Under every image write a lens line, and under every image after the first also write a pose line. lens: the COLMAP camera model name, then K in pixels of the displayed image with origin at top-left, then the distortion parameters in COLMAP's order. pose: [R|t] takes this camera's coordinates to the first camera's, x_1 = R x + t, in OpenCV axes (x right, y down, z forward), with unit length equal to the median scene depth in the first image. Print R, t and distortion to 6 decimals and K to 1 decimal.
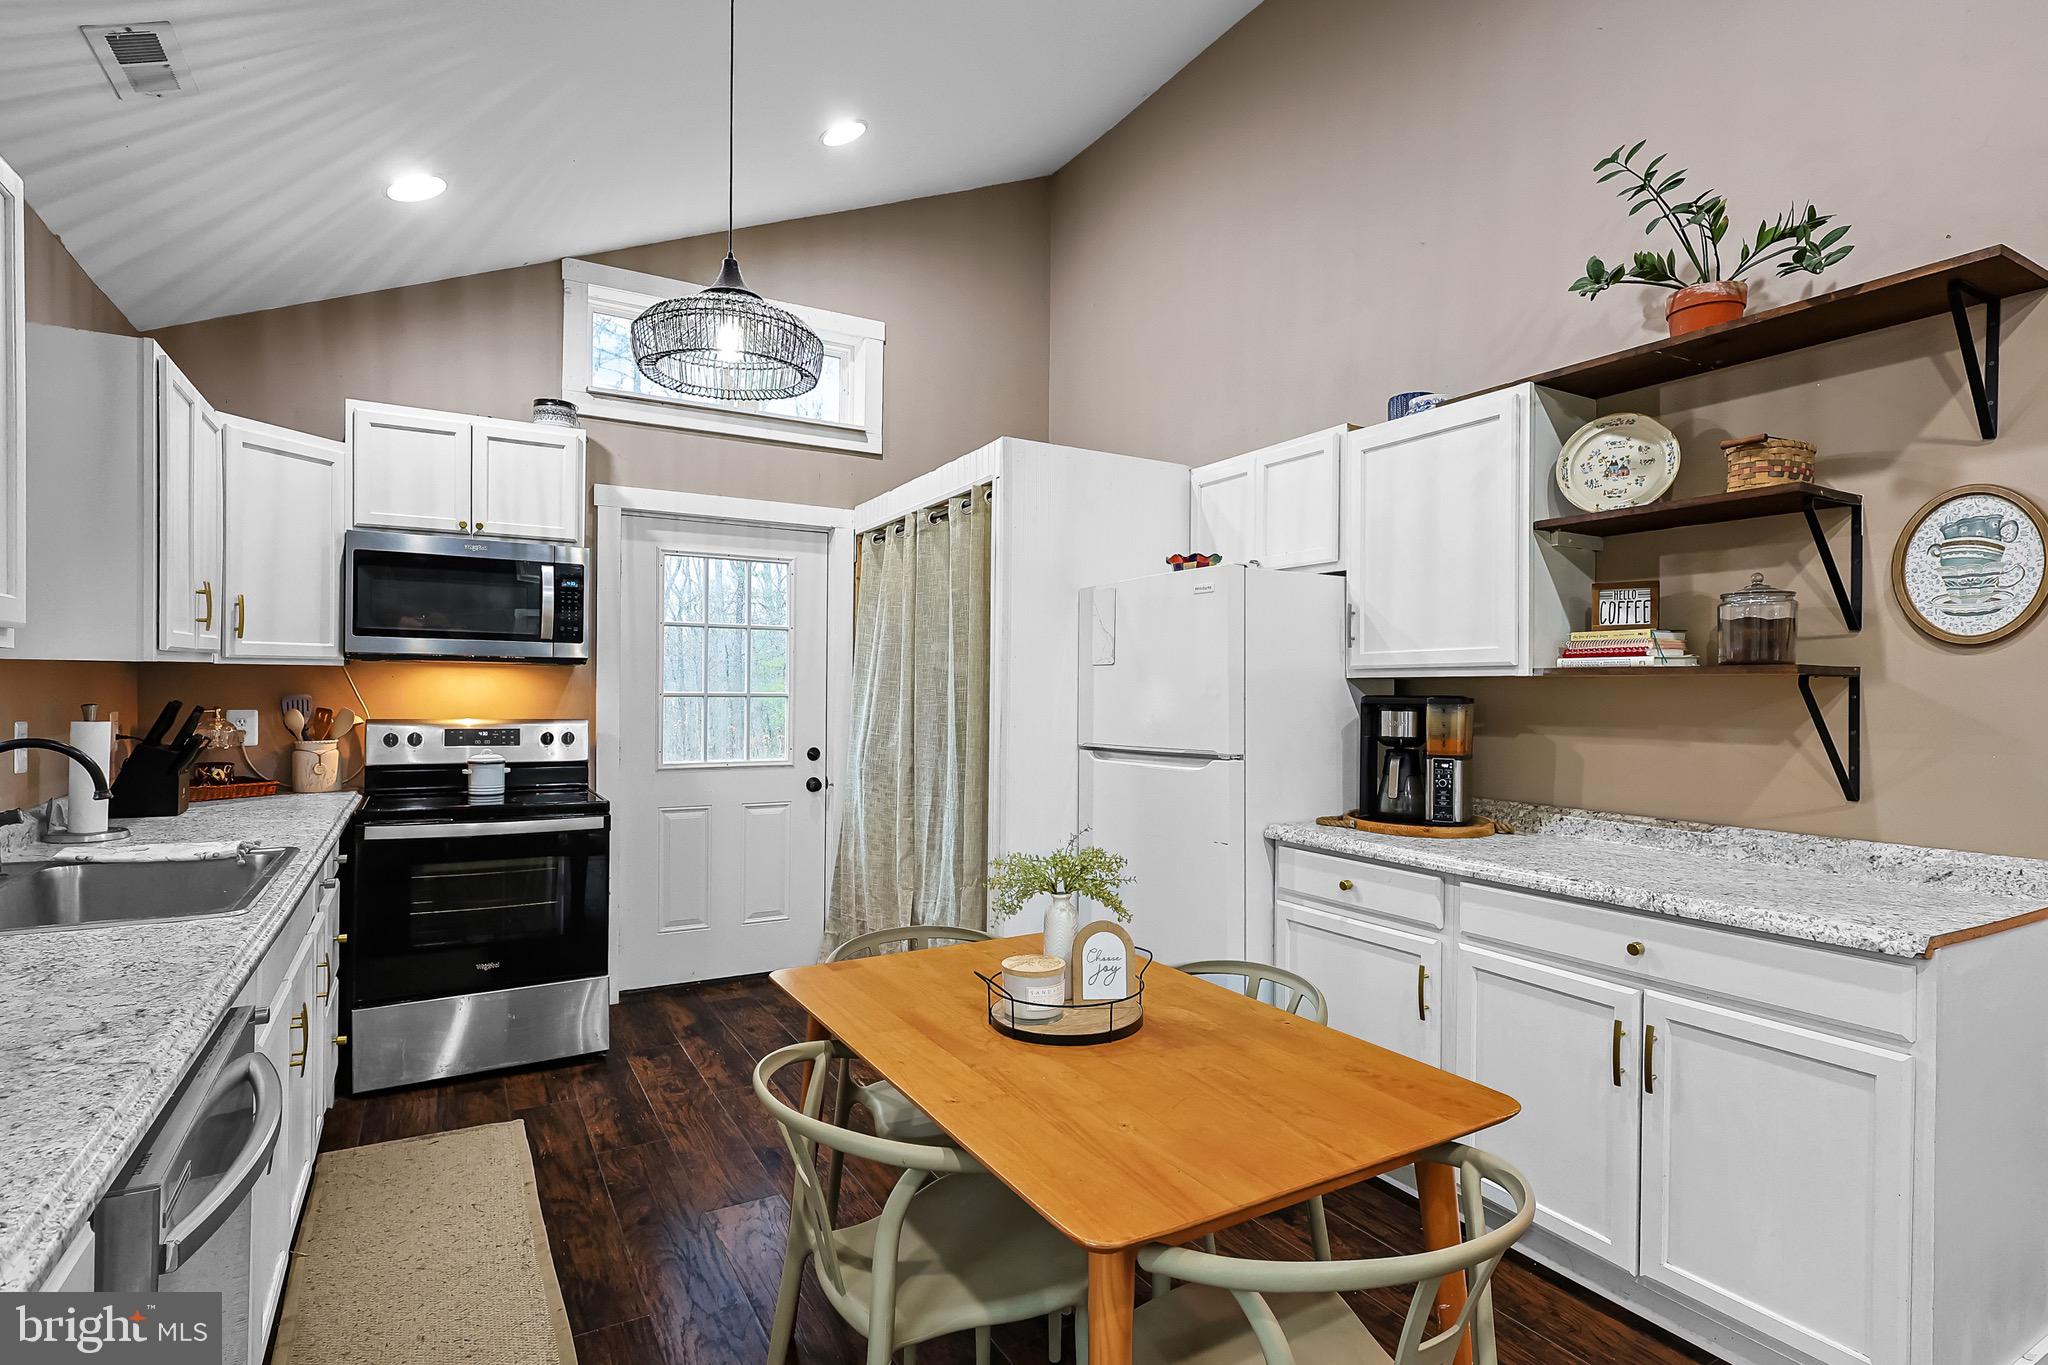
lens RADIAL K [[1008.1, 0, 1020.2], [0, 1008.1, 692.8], [0, 0, 1]] dist [-0.000488, 0.000093]
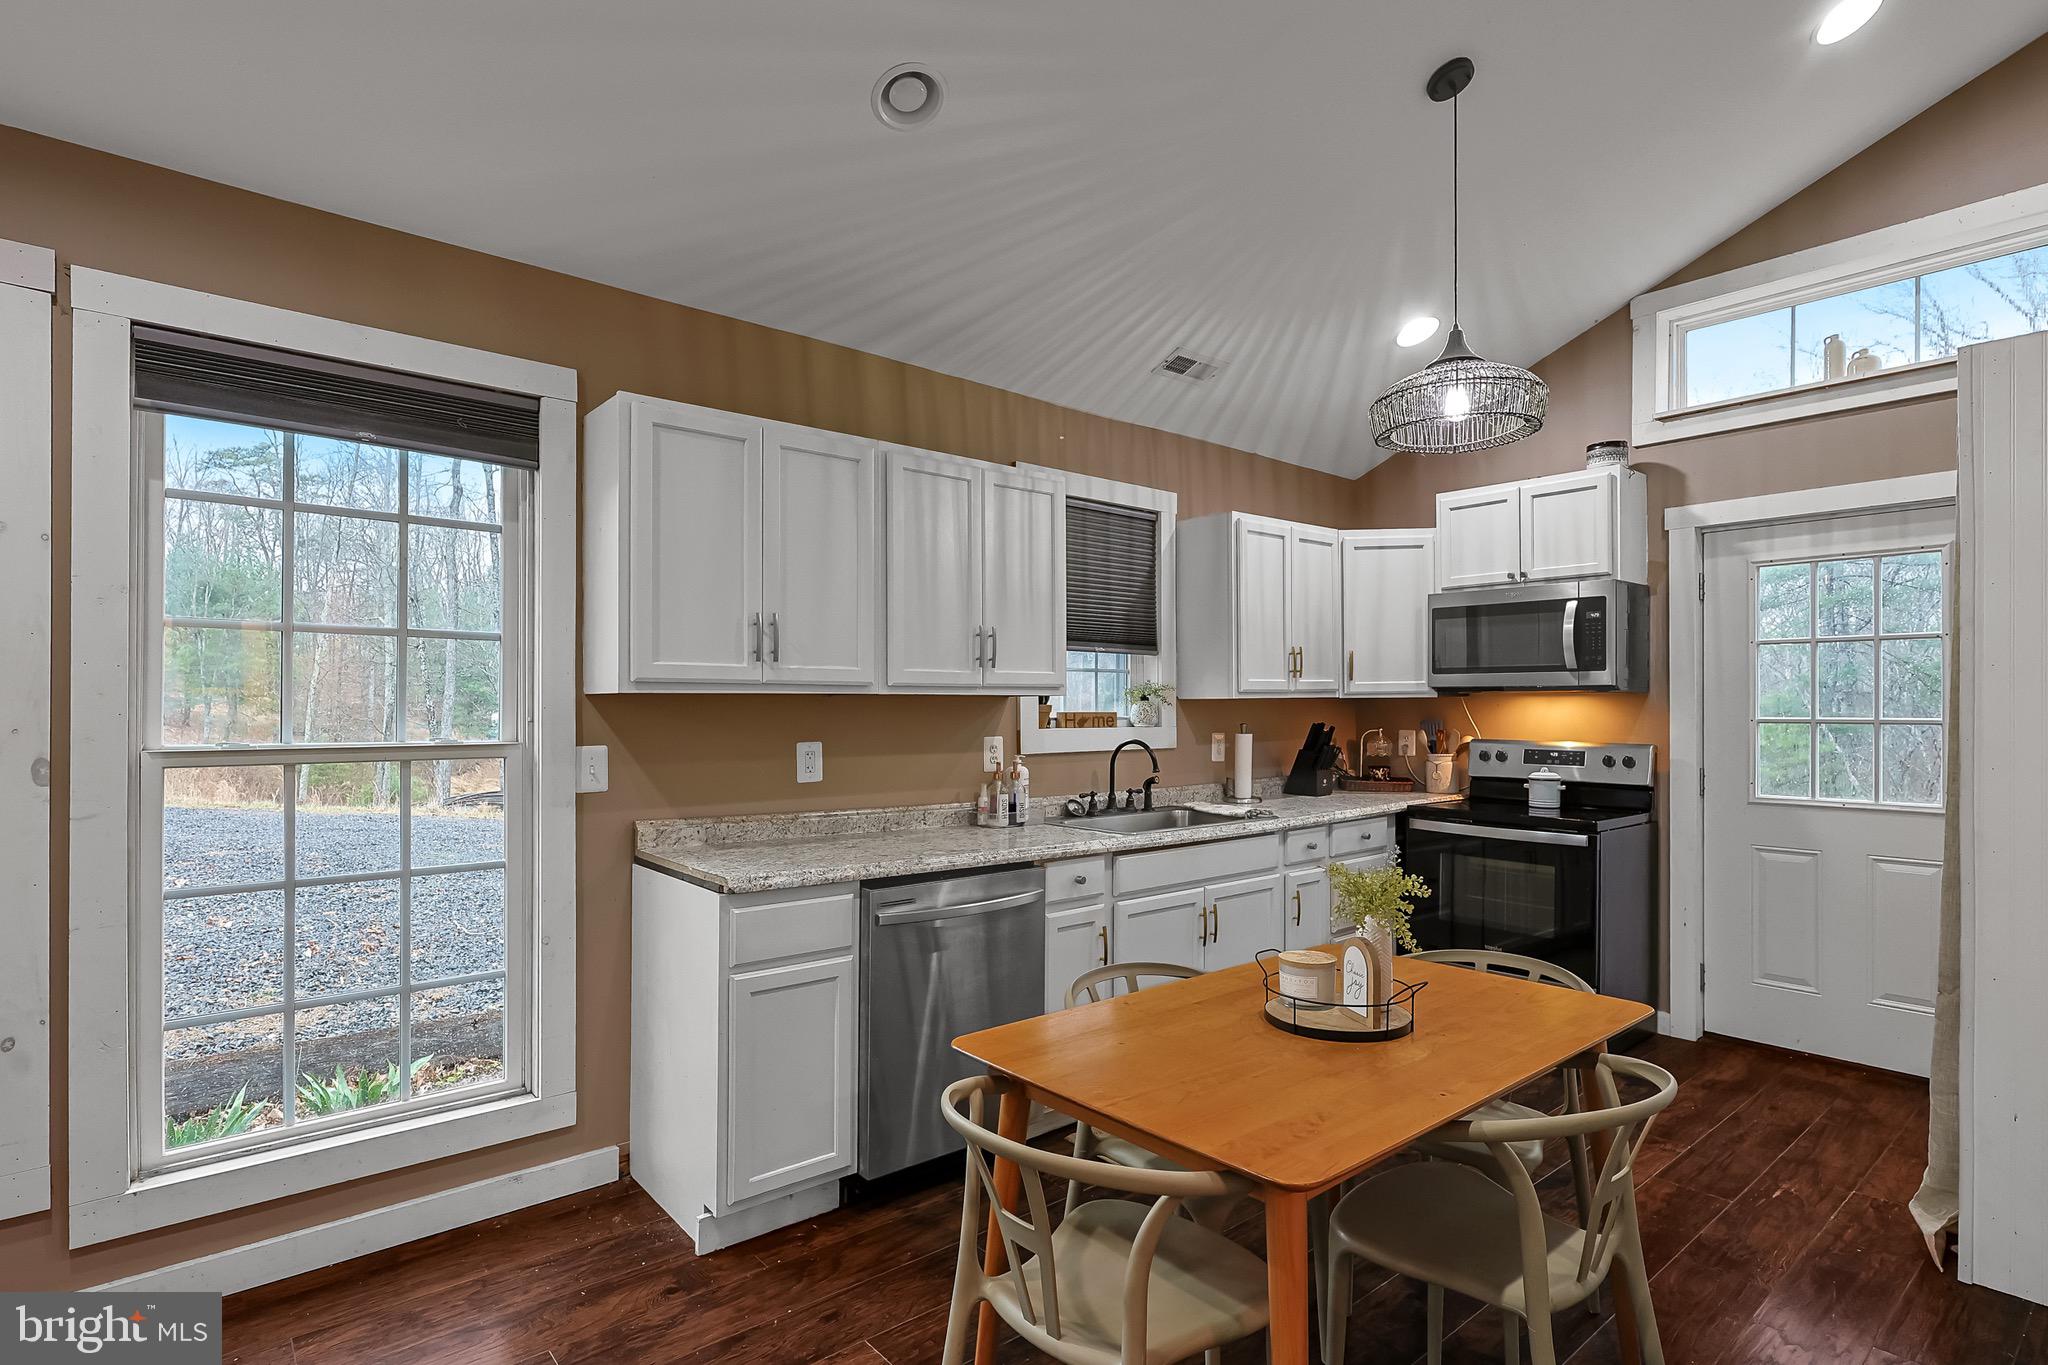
lens RADIAL K [[1004.8, 0, 1039.2], [0, 1004.8, 705.5], [0, 0, 1]] dist [0.000245, 0.000832]
pose [[0.188362, -0.011087, -0.982037, 0.499625], [-0.003849, 0.999920, -0.012027, 0.001730], [0.982092, 0.006045, 0.188304, 0.234729]]
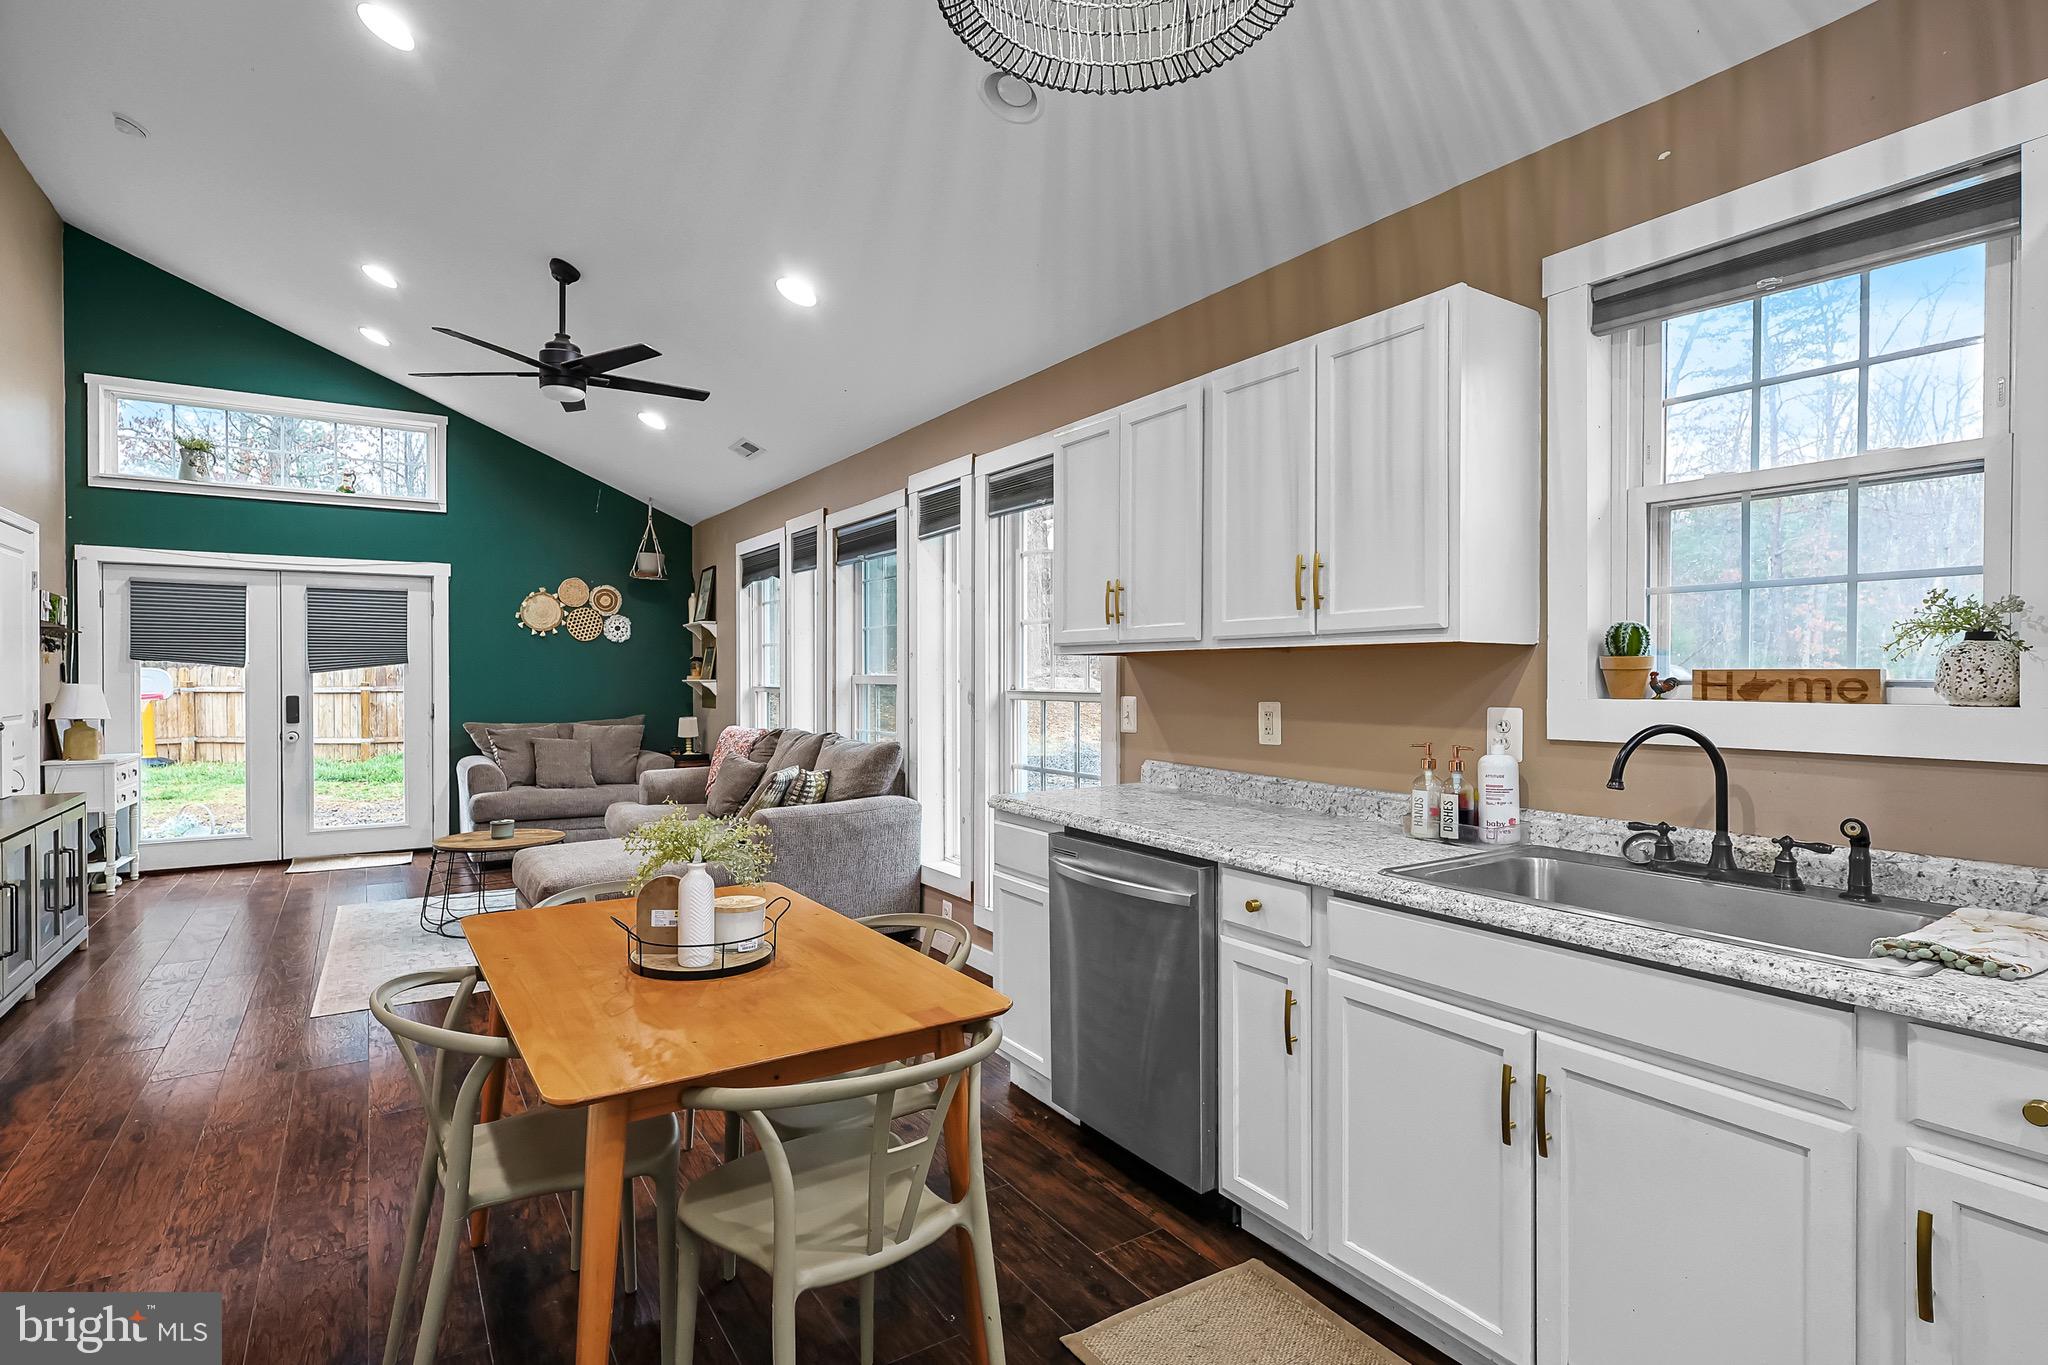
lens RADIAL K [[1013.9, 0, 1024.0], [0, 1013.9, 682.5], [0, 0, 1]] dist [0.002601, 0.001202]
pose [[-0.998085, -0.009620, -0.061112, -0.150541], [-0.010401, 0.999868, 0.012481, -0.000125], [0.060984, 0.013092, -0.998053, 1.017810]]
